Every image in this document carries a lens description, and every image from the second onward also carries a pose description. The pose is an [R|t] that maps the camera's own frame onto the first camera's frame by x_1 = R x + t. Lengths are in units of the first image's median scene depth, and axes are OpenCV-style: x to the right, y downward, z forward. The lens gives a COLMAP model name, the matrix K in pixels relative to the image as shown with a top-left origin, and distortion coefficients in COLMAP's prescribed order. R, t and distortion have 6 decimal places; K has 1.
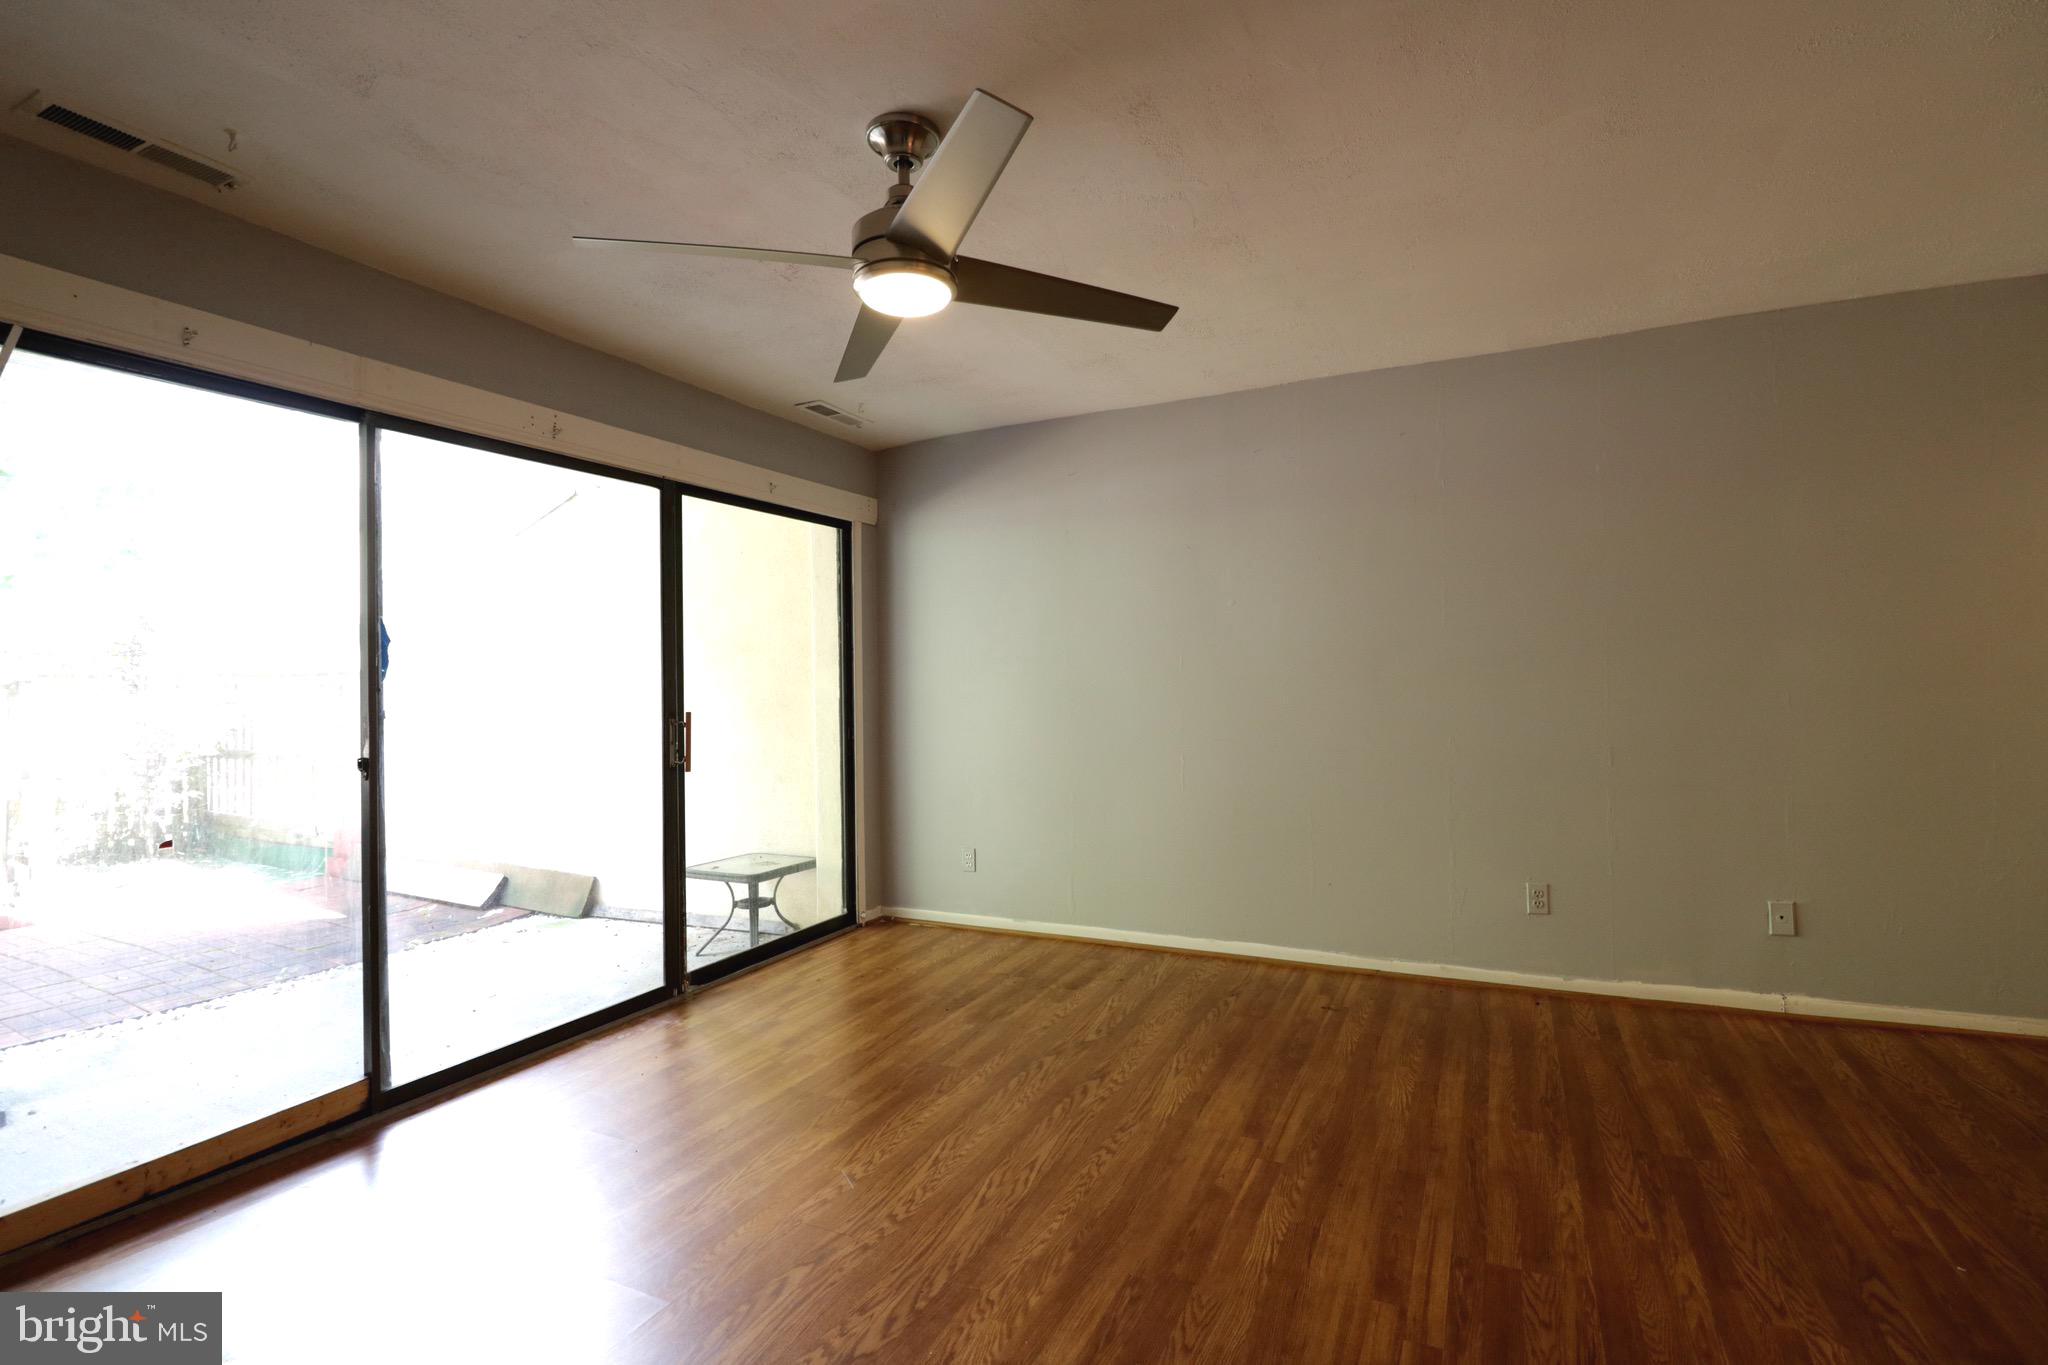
lens RADIAL K [[947.2, 0, 1030.2], [0, 947.2, 667.9], [0, 0, 1]] dist [0.000143, -0.013162]
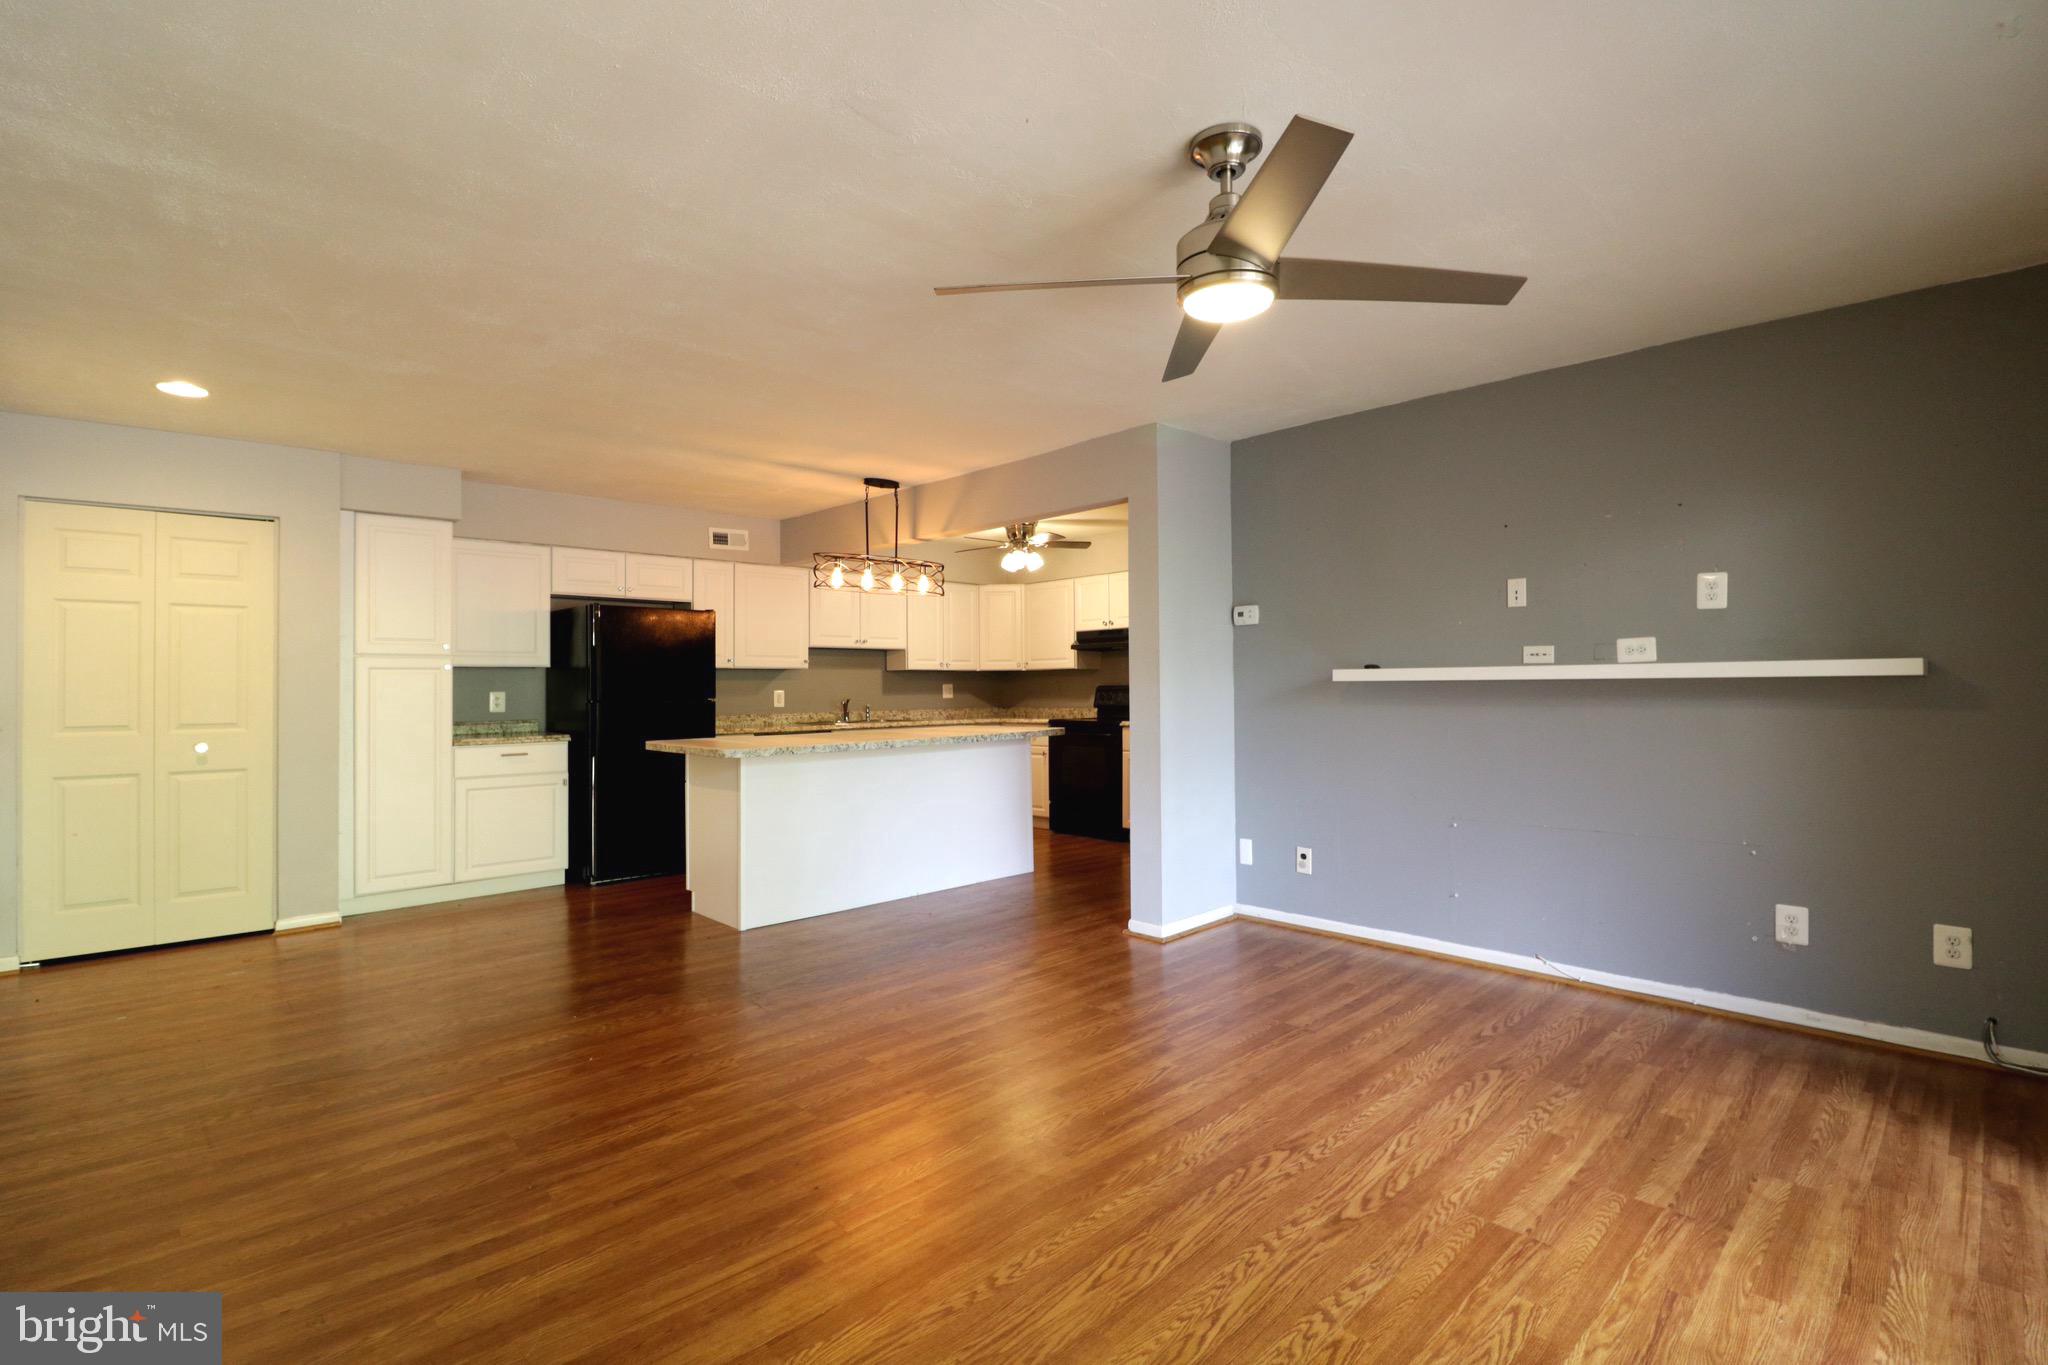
lens RADIAL K [[947.2, 0, 1030.2], [0, 947.2, 667.9], [0, 0, 1]] dist [0.000143, -0.013162]
pose [[-0.939138, 0.033057, 0.341947, -0.188782], [0.022090, 0.999110, -0.035920, 0.025098], [-0.342830, -0.026181, -0.939033, 1.421701]]
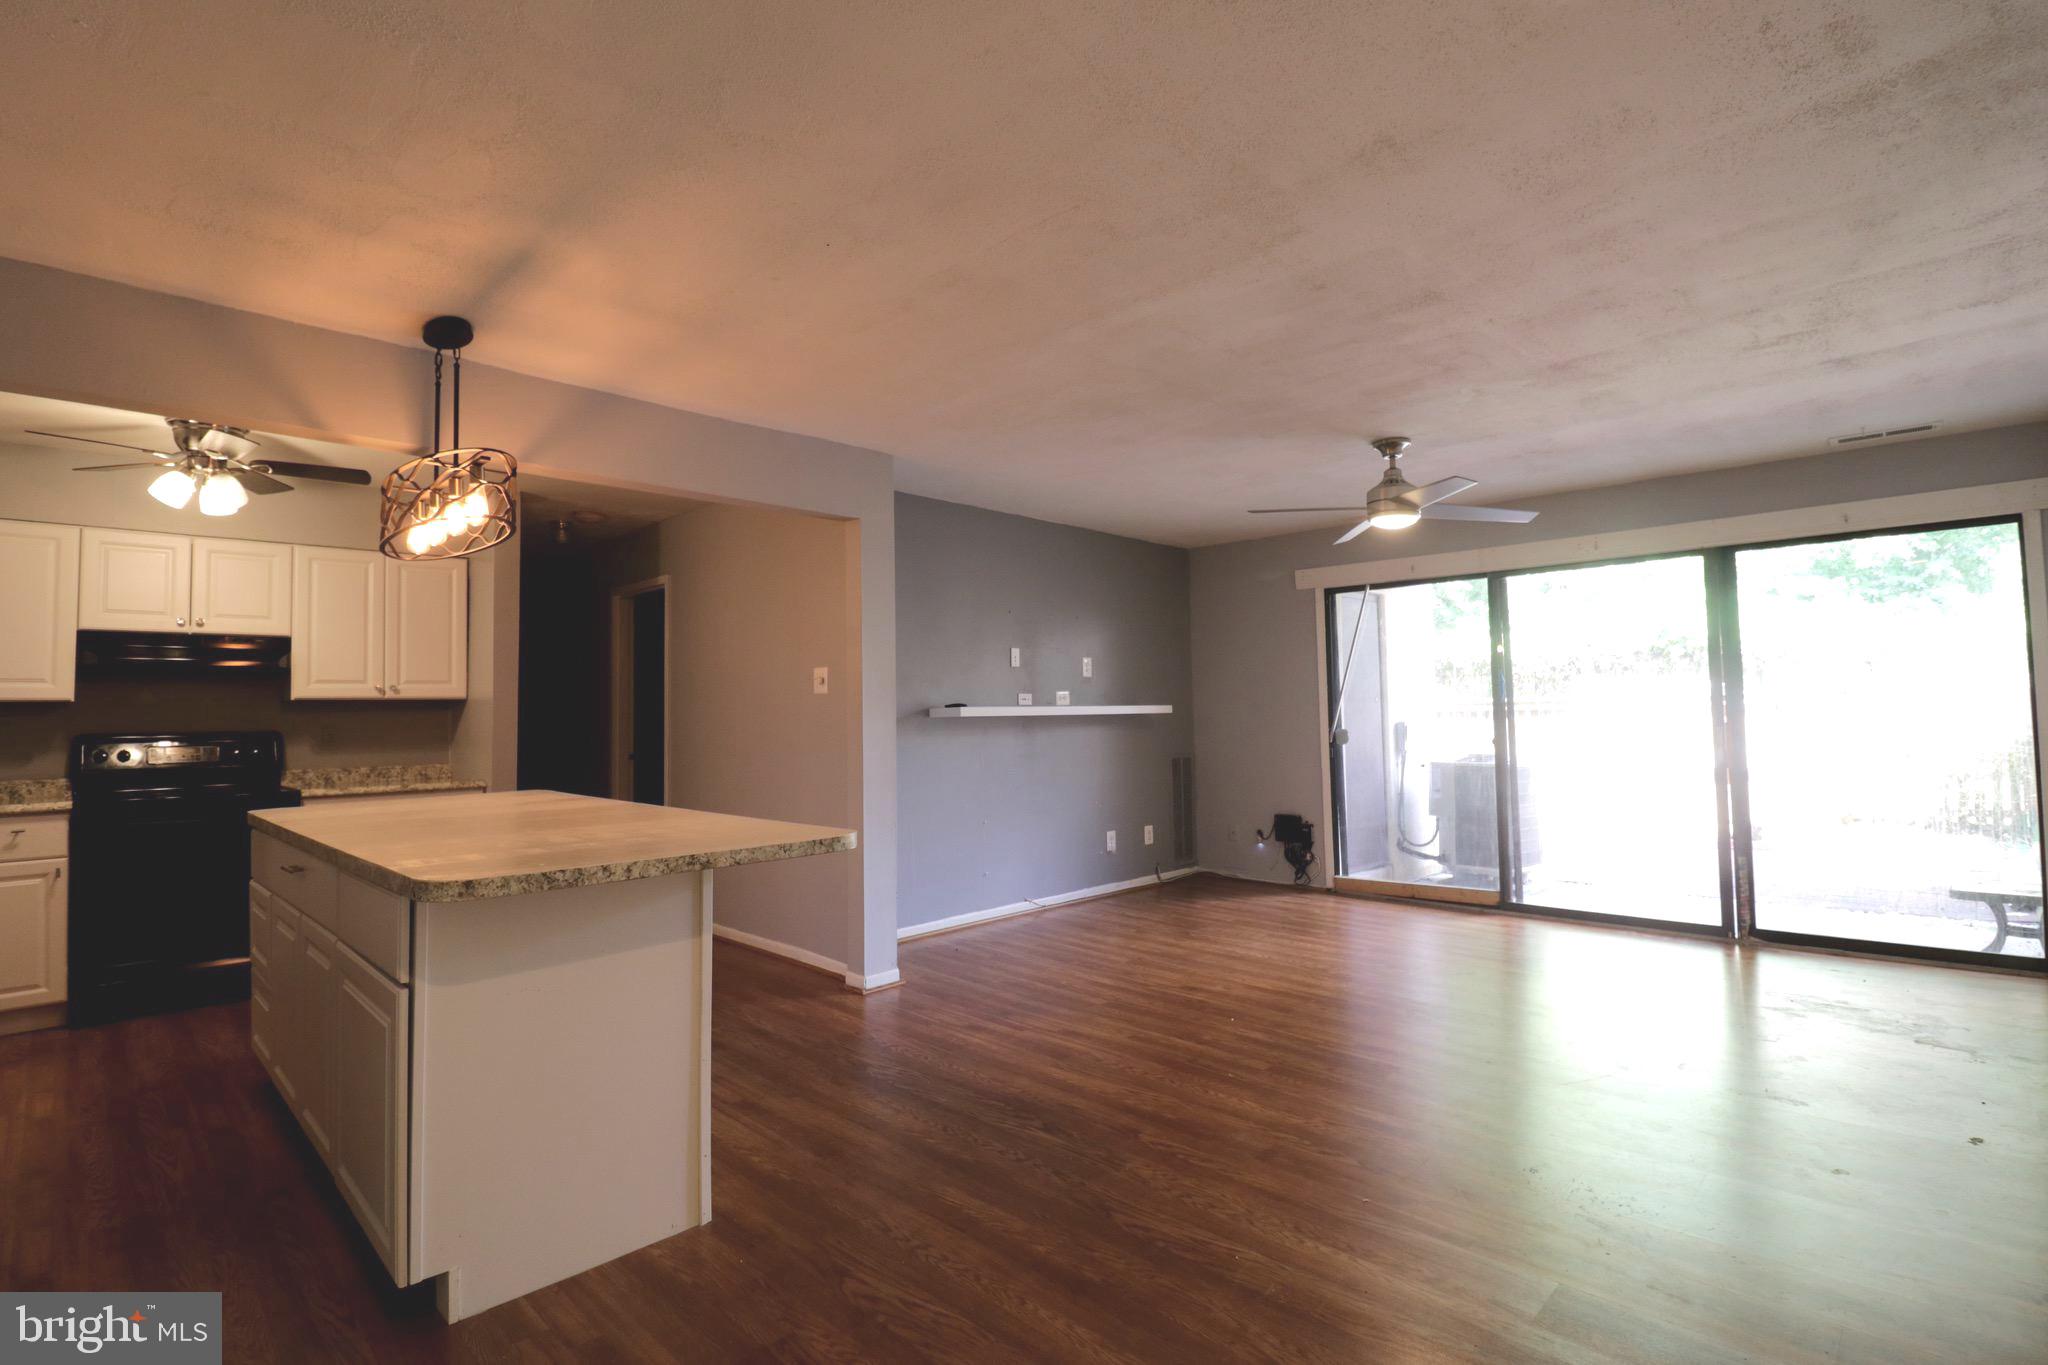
lens RADIAL K [[947.2, 0, 1030.2], [0, 947.2, 667.9], [0, 0, 1]] dist [0.000143, -0.013162]
pose [[-0.313343, -0.023610, -0.949346, 1.448143], [0.034518, 0.998747, -0.036231, -0.017101], [0.949012, -0.044122, -0.312136, 0.614248]]
